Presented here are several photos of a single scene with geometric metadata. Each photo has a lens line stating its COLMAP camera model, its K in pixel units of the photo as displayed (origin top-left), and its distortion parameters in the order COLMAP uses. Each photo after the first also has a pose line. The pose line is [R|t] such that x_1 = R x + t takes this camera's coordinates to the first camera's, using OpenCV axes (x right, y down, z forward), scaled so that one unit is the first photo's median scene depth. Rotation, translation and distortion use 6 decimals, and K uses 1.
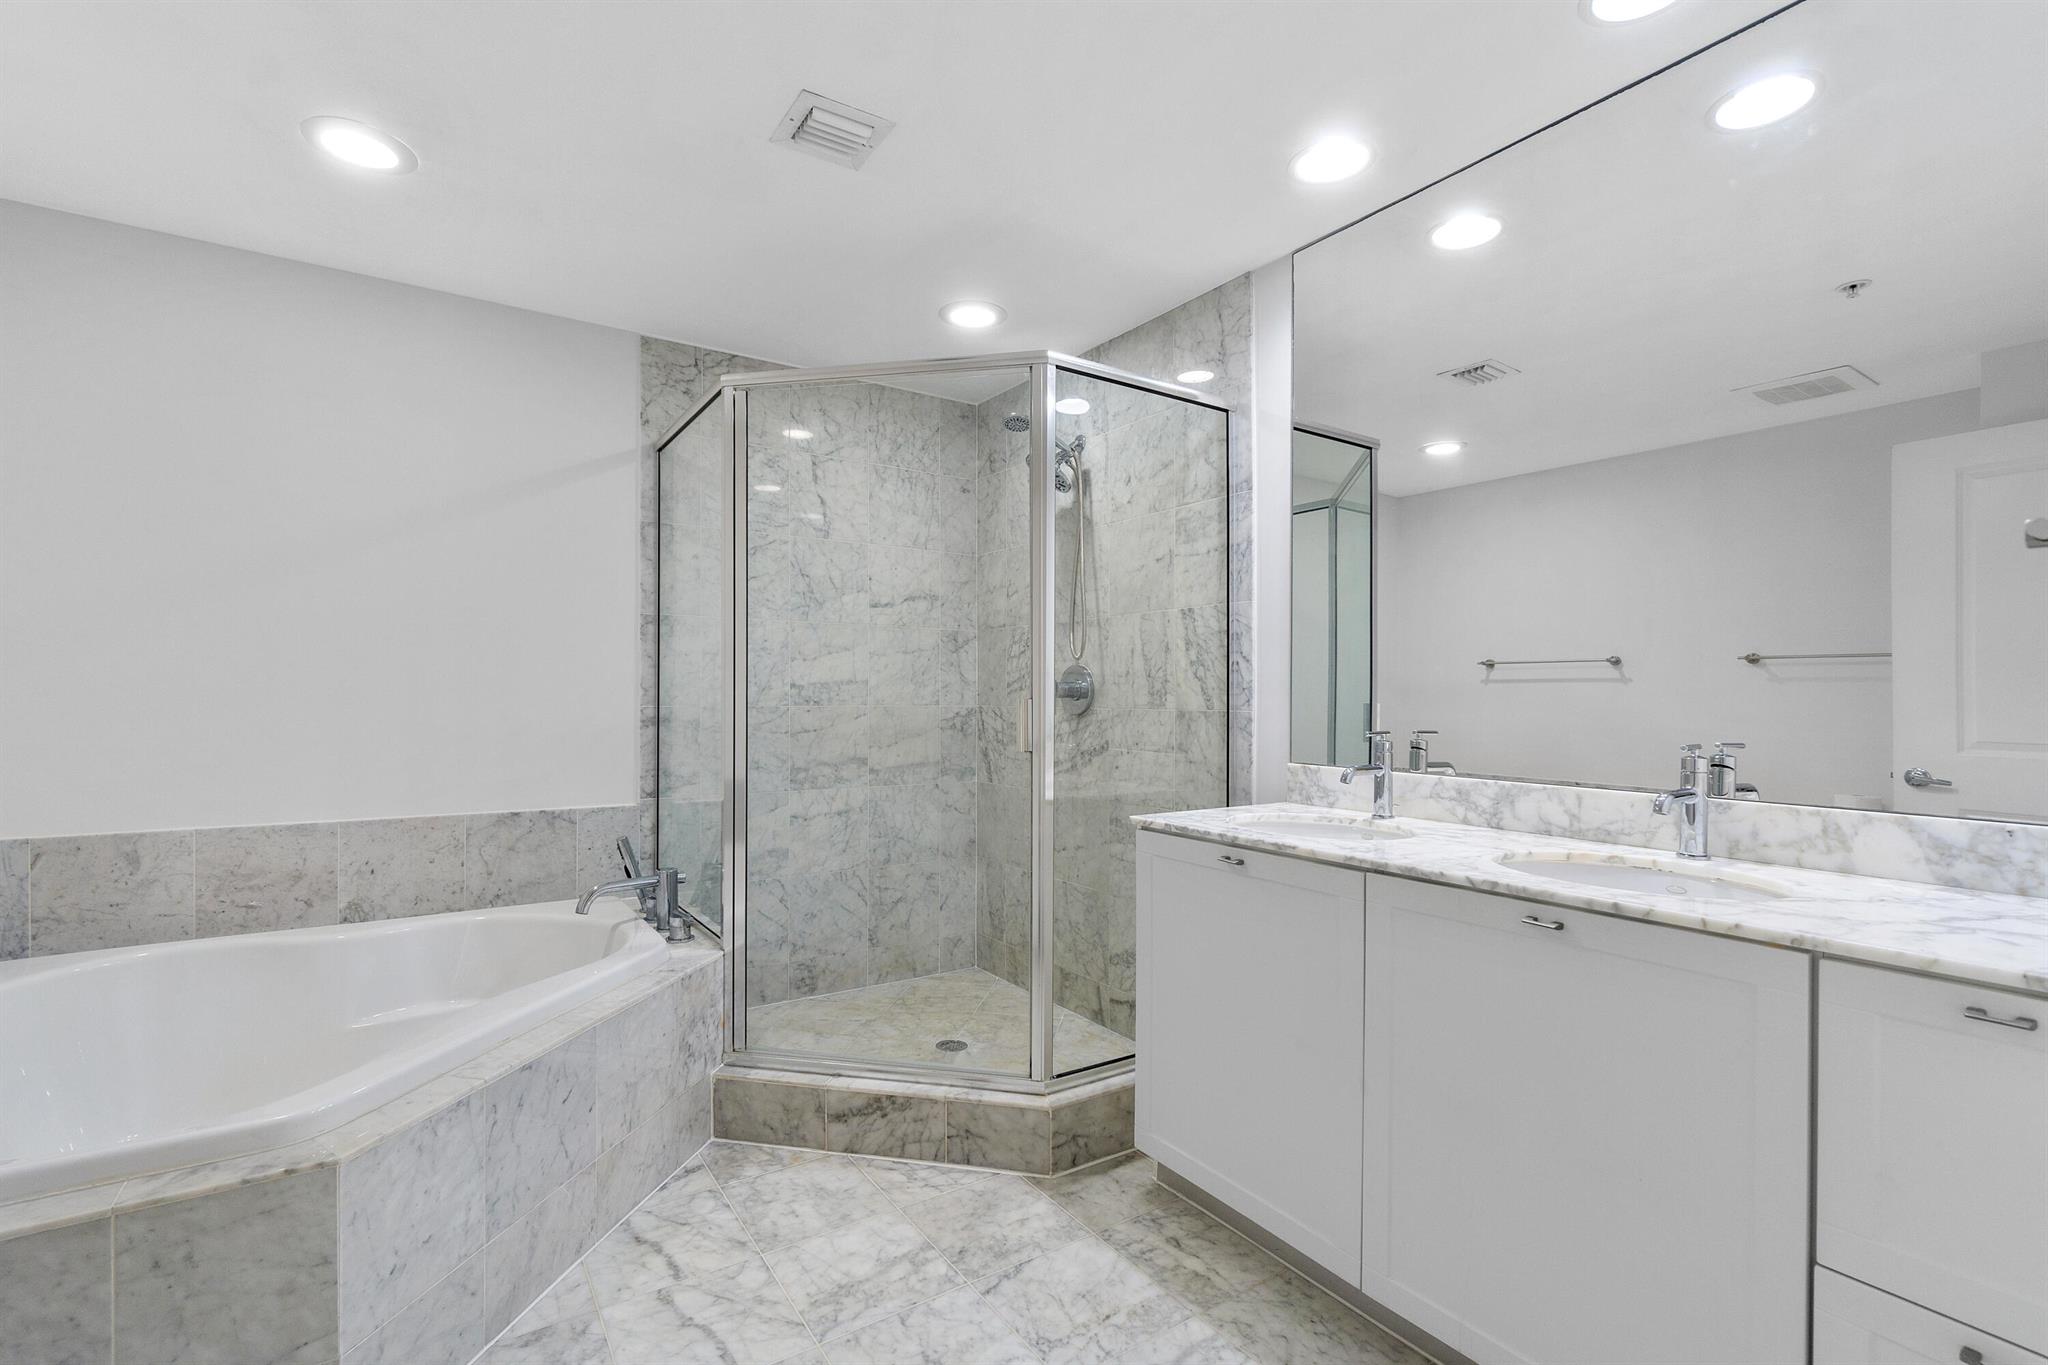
lens RADIAL K [[893.7, 0, 1022.6], [0, 893.7, 686.4], [0, 0, 1]] dist [-0.002375, 0.000450]
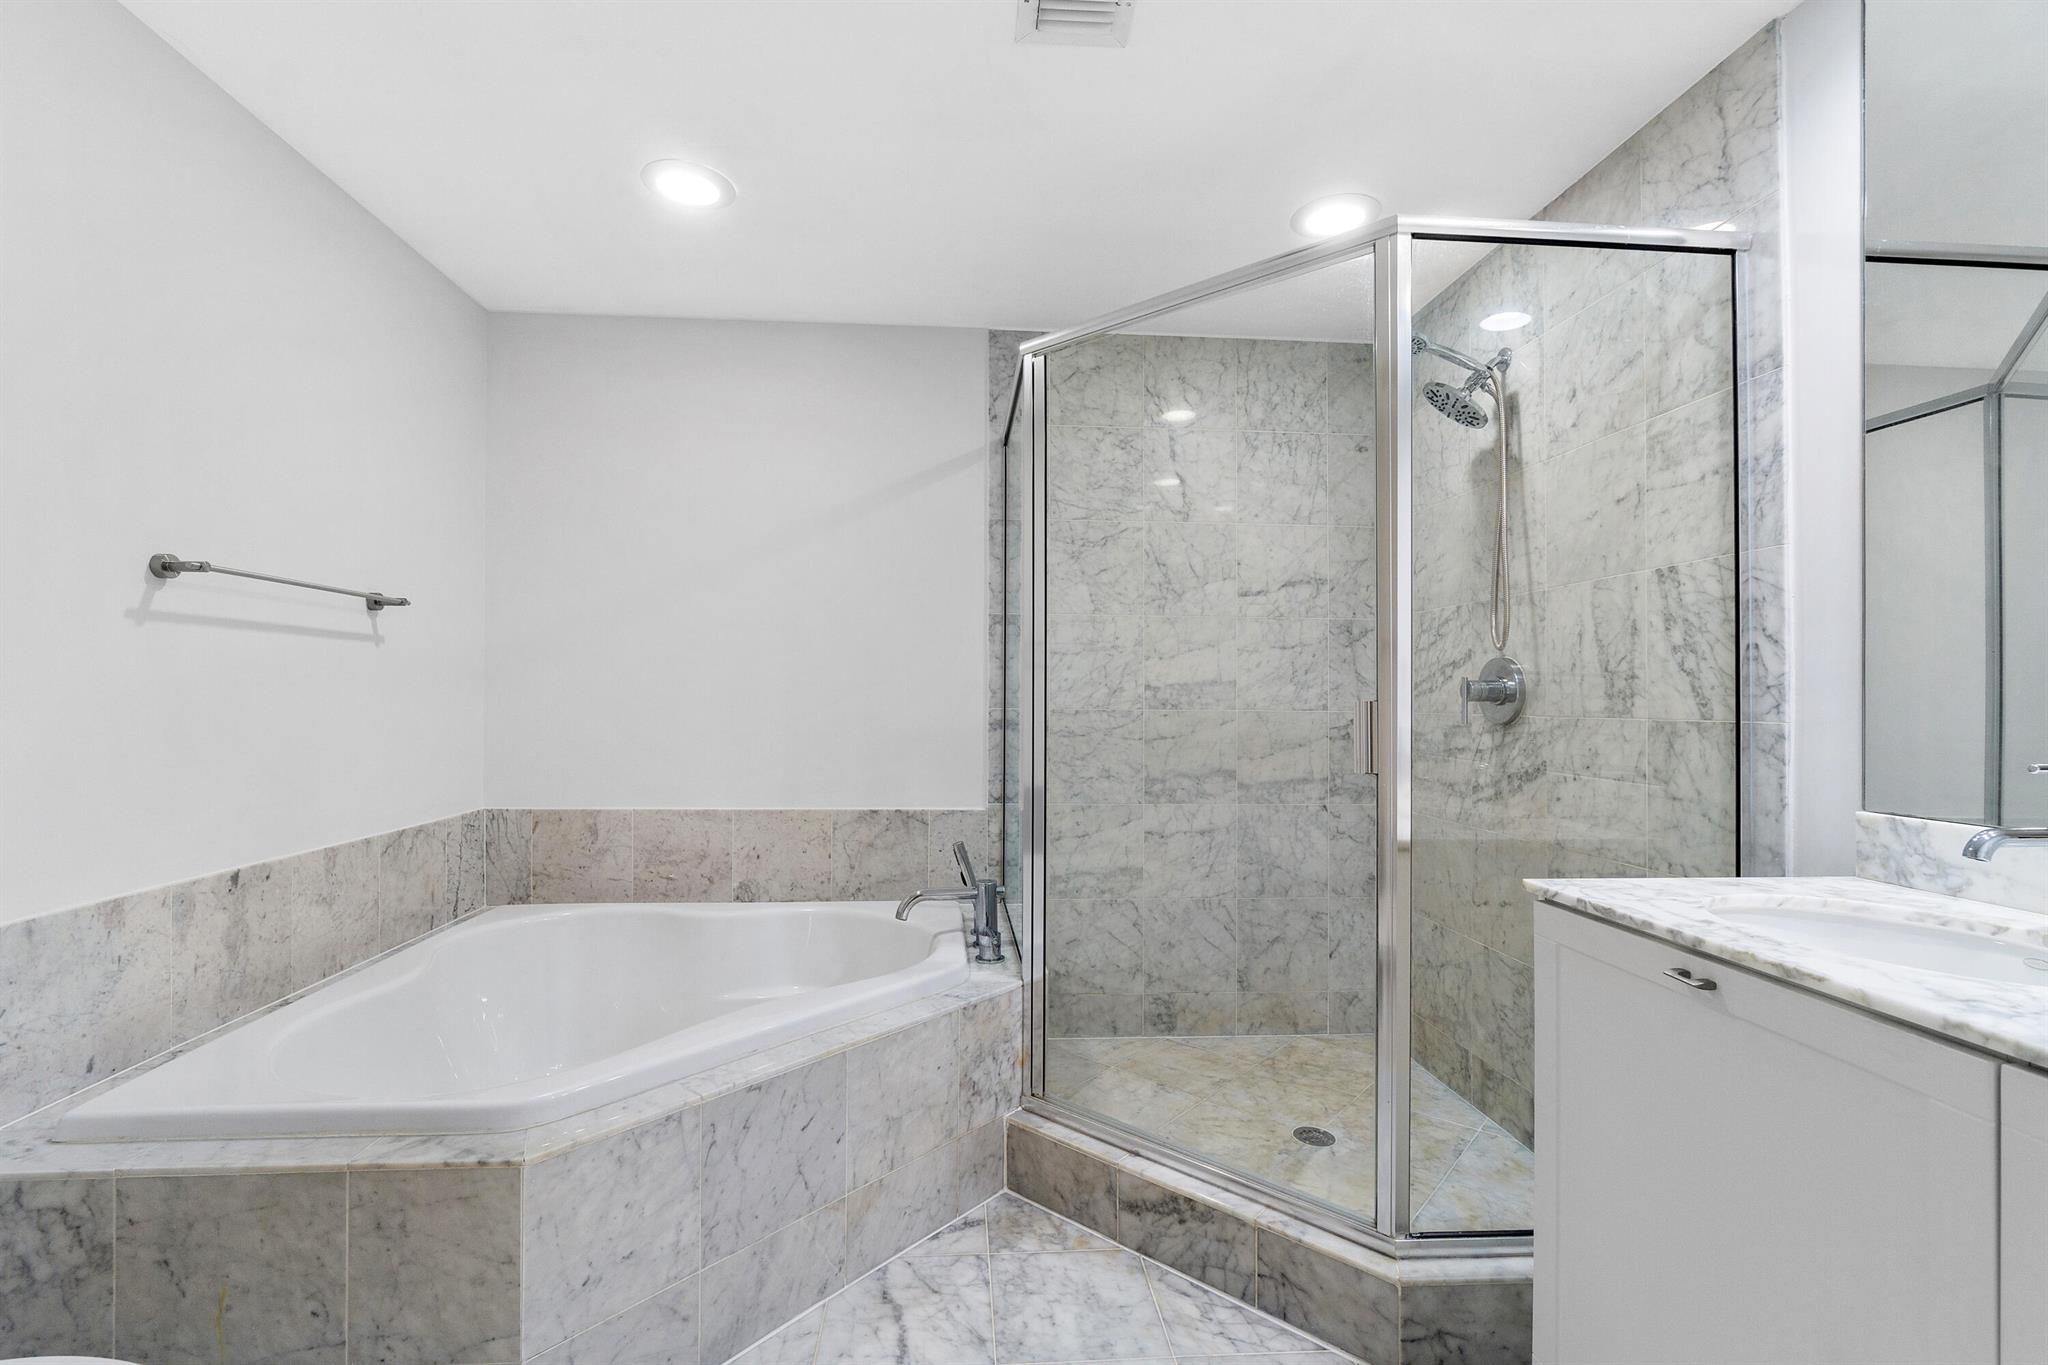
lens RADIAL K [[893.7, 0, 1022.6], [0, 893.7, 686.4], [0, 0, 1]] dist [-0.002375, 0.000450]
pose [[0.869688, -0.005460, -0.493571, 0.098336], [0.002469, 0.999974, -0.006712, 0.005039], [0.493595, 0.004619, 0.869679, 0.191986]]
